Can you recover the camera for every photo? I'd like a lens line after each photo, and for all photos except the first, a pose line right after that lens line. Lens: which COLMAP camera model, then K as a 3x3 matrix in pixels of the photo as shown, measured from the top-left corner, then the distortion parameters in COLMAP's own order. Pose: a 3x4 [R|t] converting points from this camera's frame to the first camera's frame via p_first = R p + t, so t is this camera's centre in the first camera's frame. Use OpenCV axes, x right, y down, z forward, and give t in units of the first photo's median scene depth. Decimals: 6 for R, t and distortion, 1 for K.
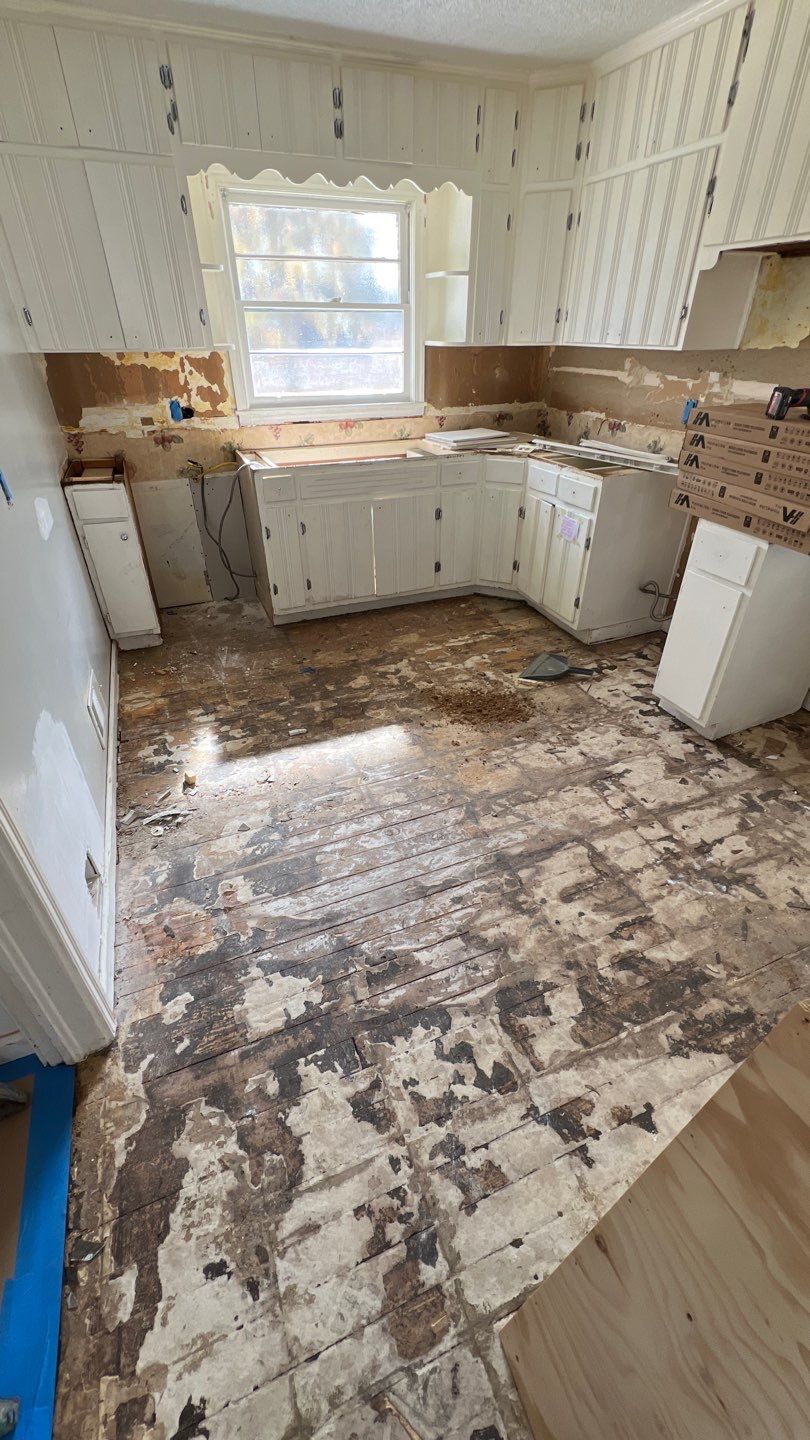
lens RADIAL K [[575.2, 0, 405.7], [0, 575.2, 722.8], [0, 0, 1]] dist [-0.000391, 0.000152]
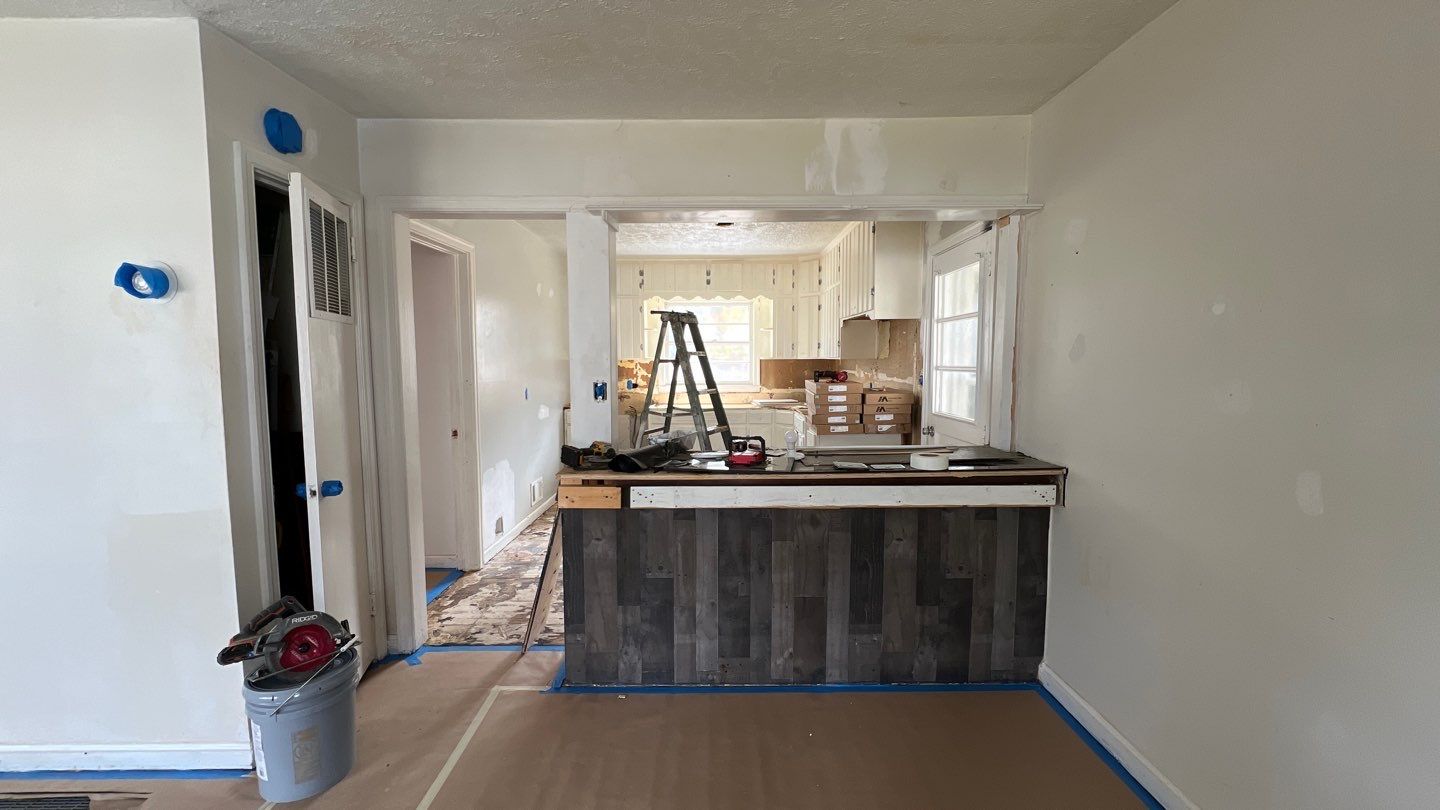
lens RADIAL K [[575.2, 0, 716.3], [0, 575.2, 406.9], [0, 0, 1]] dist [-0.000391, 0.000152]
pose [[0.926392, 0.032643, -0.375144, 1.273248], [-0.213210, 0.866633, -0.451098, 0.747225], [0.310387, 0.497877, 0.809801, -1.022175]]
